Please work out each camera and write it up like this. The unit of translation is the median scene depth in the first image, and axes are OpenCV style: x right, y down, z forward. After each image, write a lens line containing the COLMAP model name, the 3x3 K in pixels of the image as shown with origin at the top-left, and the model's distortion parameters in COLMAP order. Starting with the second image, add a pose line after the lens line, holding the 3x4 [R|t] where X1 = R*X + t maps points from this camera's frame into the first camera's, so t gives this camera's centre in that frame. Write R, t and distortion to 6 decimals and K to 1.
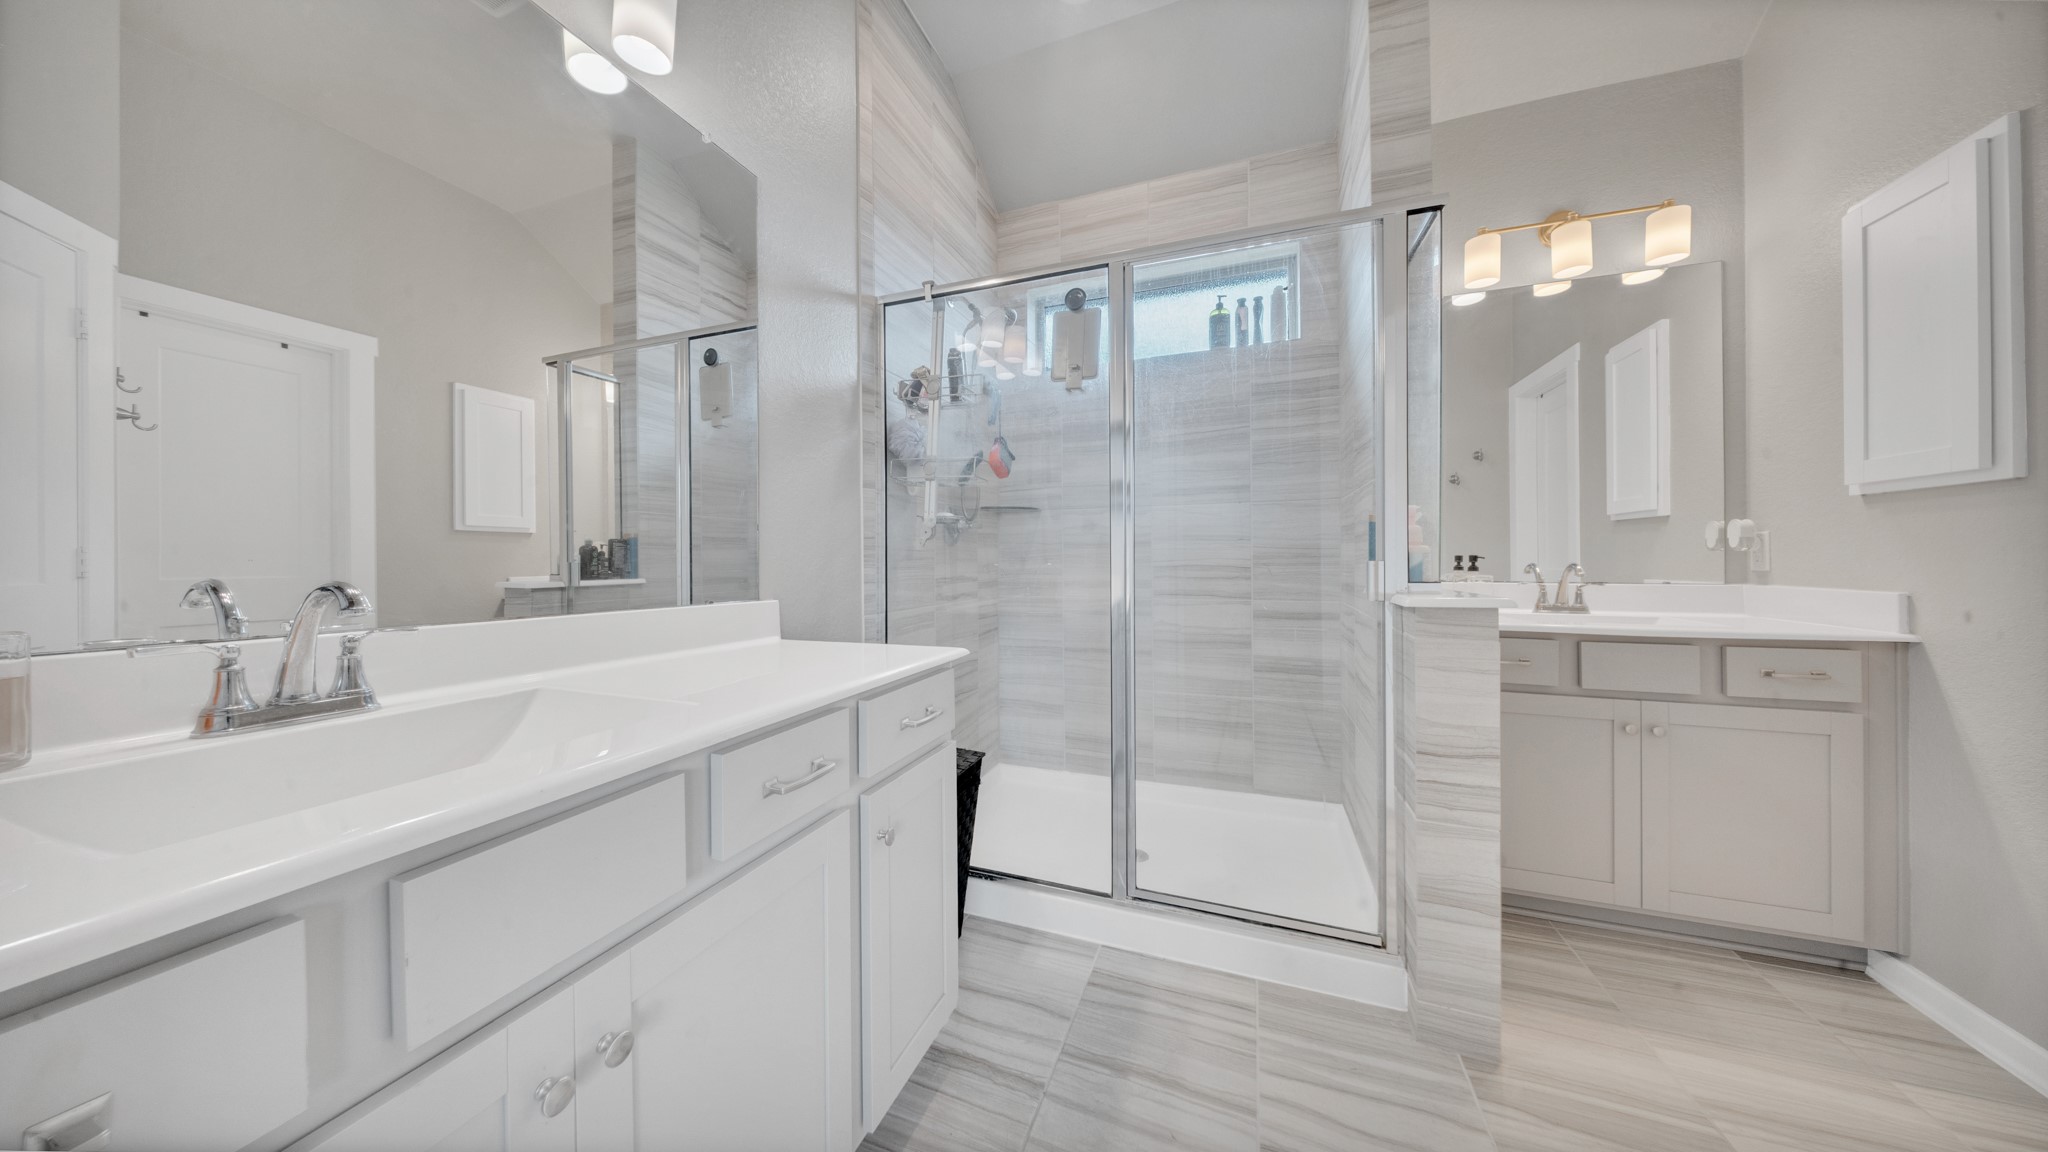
lens RADIAL K [[608.2, 0, 1003.0], [0, 608.2, 563.3], [0, 0, 1]] dist [0.000340, -0.002813]
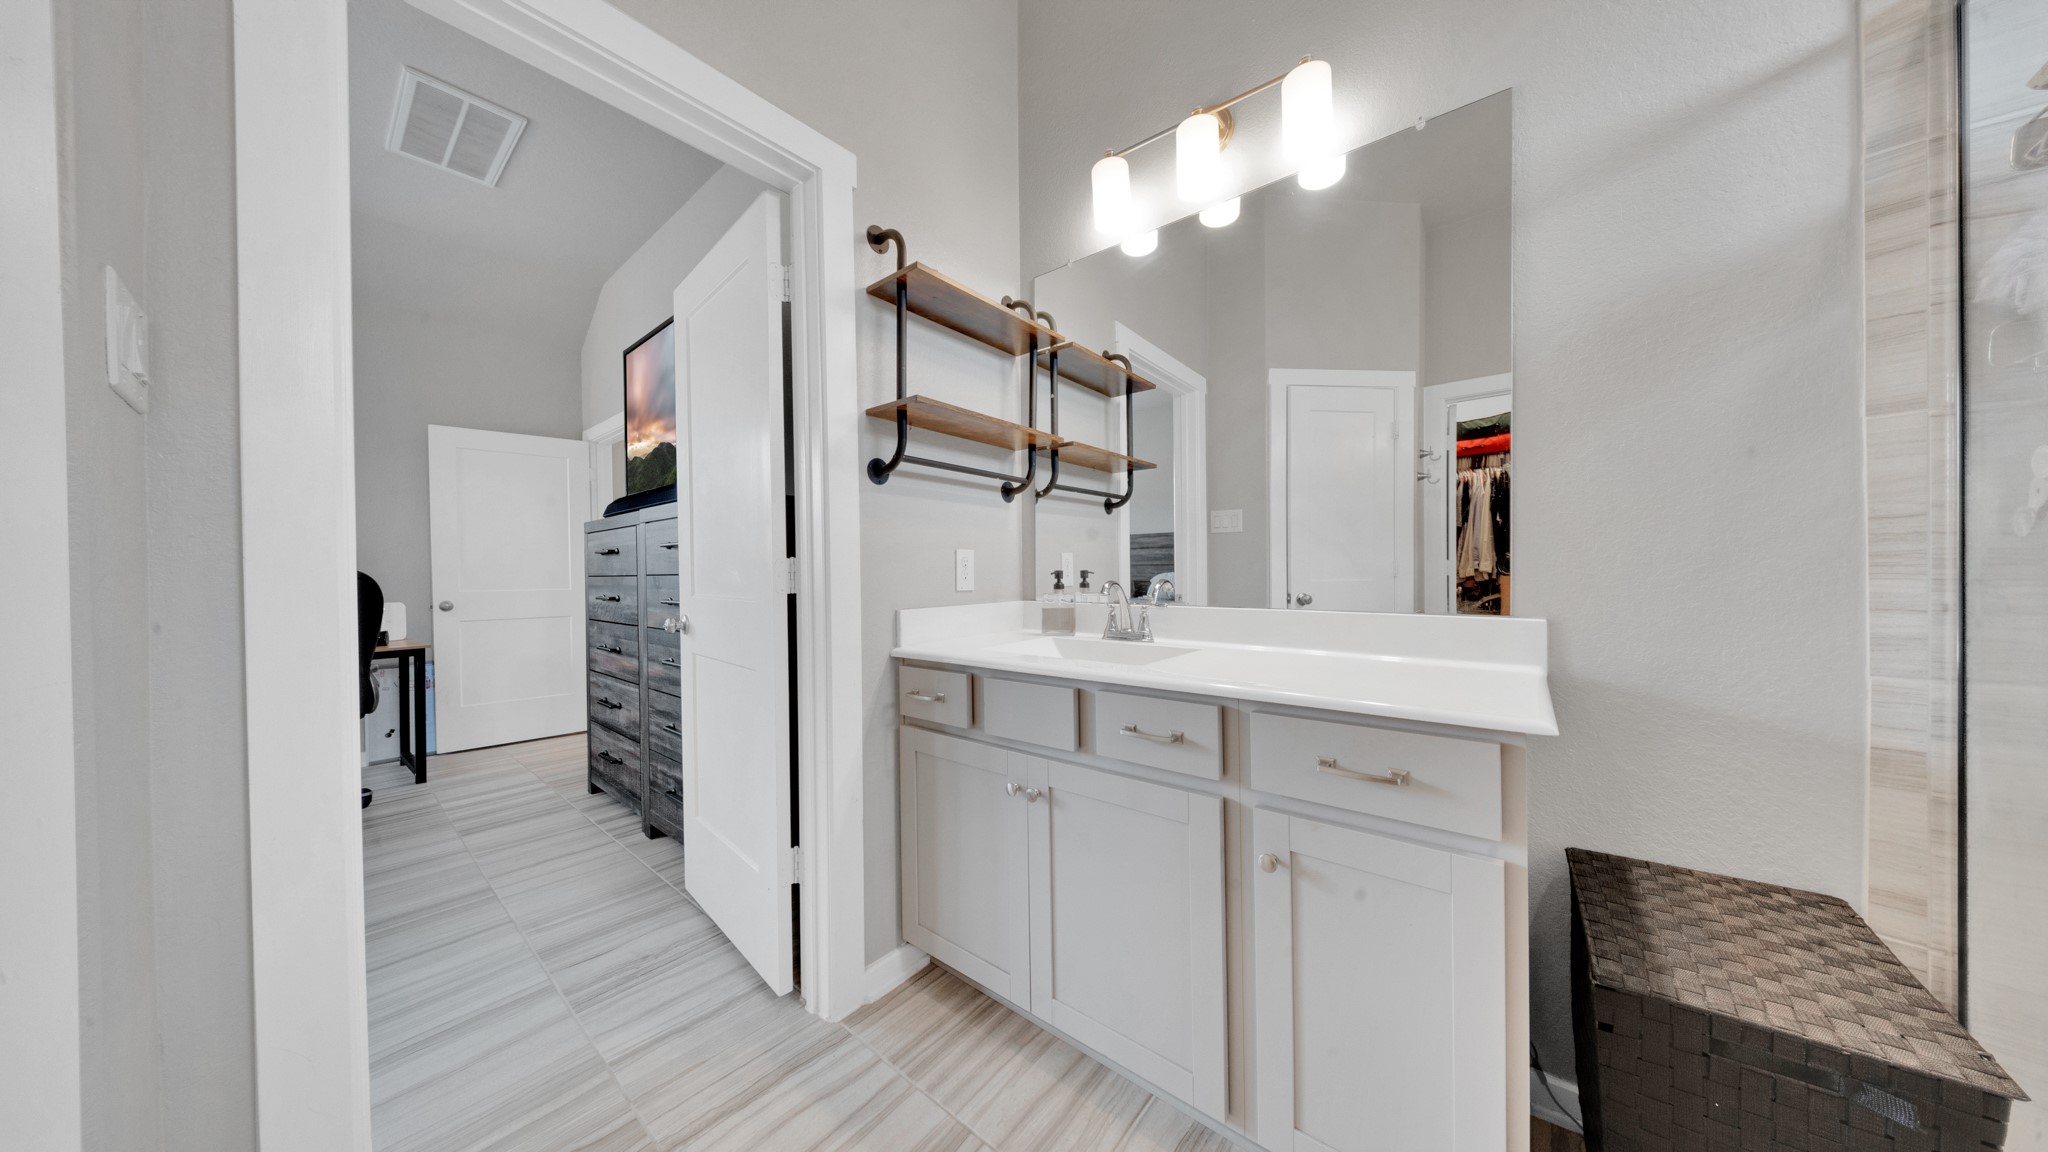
lens RADIAL K [[595.0, 0, 1020.1], [0, 595.0, 577.1], [0, 0, 1]] dist [0.000923, -0.001400]
pose [[-0.320352, 0.016188, -0.947160, 0.448094], [0.014115, 0.999825, 0.012314, -0.010005], [0.947194, -0.009425, -0.320524, 0.507738]]
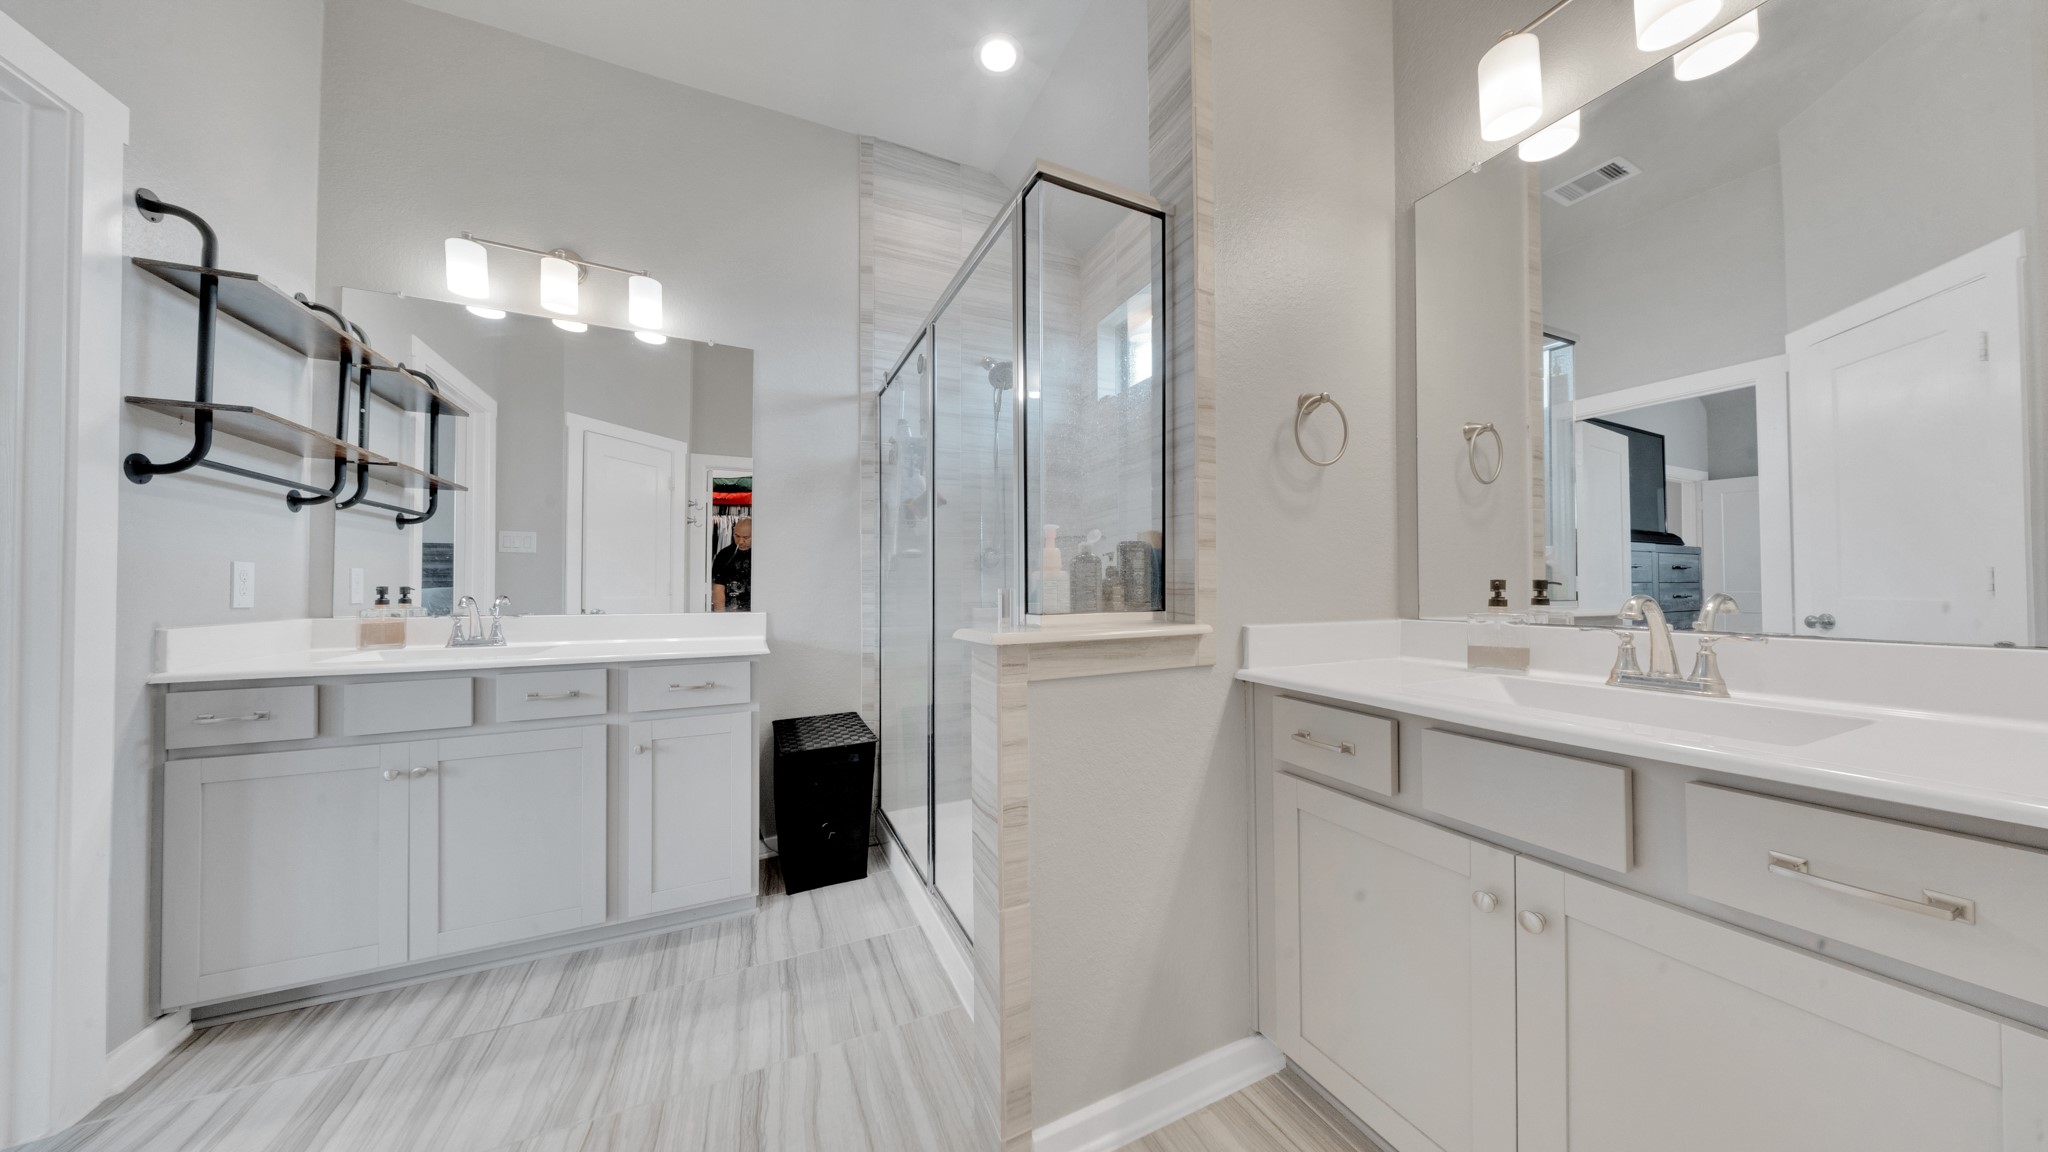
lens RADIAL K [[595.0, 0, 1020.1], [0, 595.0, 577.1], [0, 0, 1]] dist [0.000923, -0.001400]
pose [[0.721036, -0.009199, -0.692837, 0.964648], [0.000689, 0.999921, -0.012559, -0.010311], [0.692898, 0.008578, 0.720985, 0.284909]]
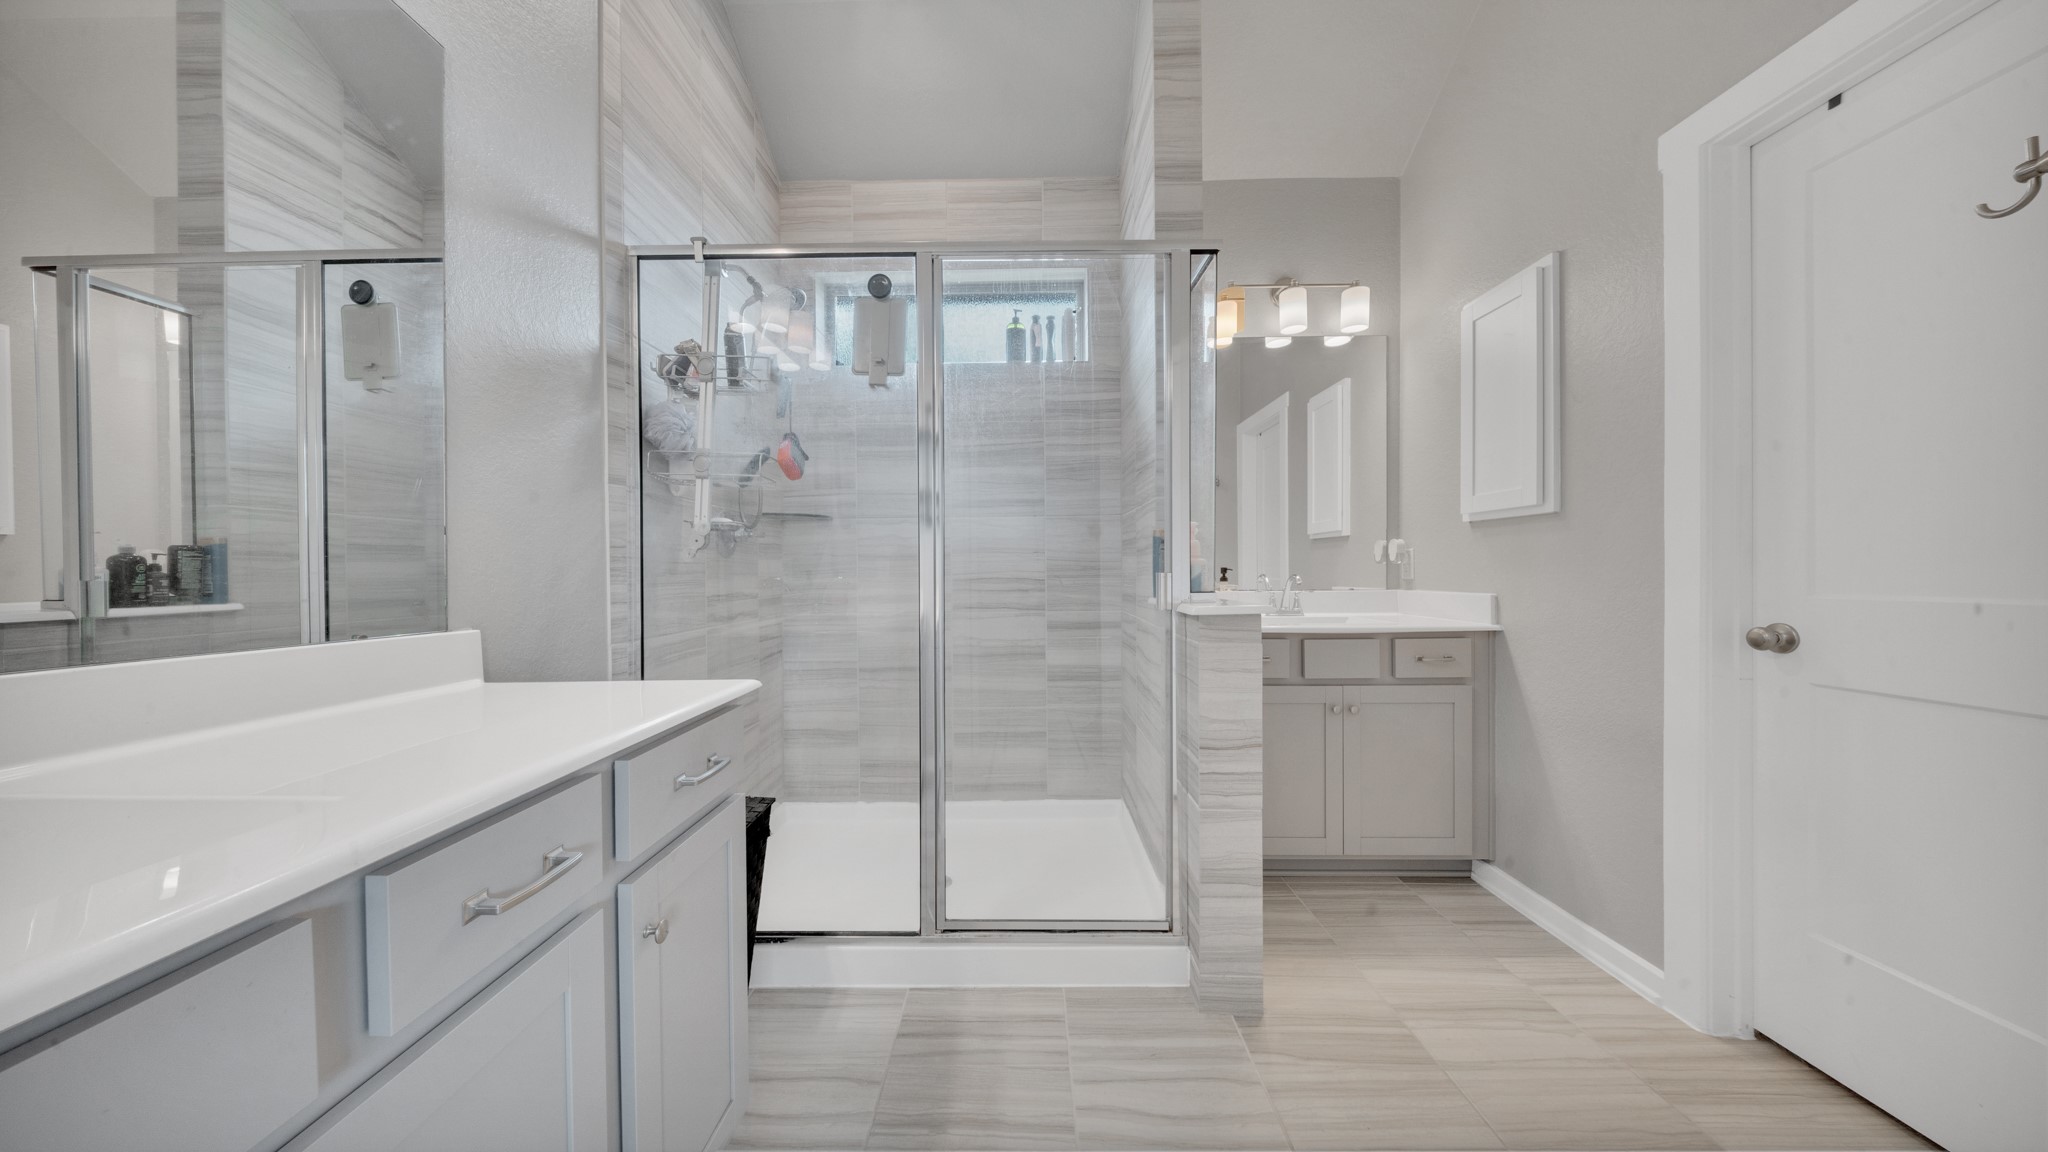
lens RADIAL K [[633.8, 0, 1014.6], [0, 633.8, 575.8], [0, 0, 1]] dist [-0.000998, -0.002090]
pose [[0.938370, -0.006251, 0.345577, -0.015573], [0.006679, 0.999978, -0.000048, -0.000279], [-0.345569, 0.002353, 0.938390, 0.033335]]
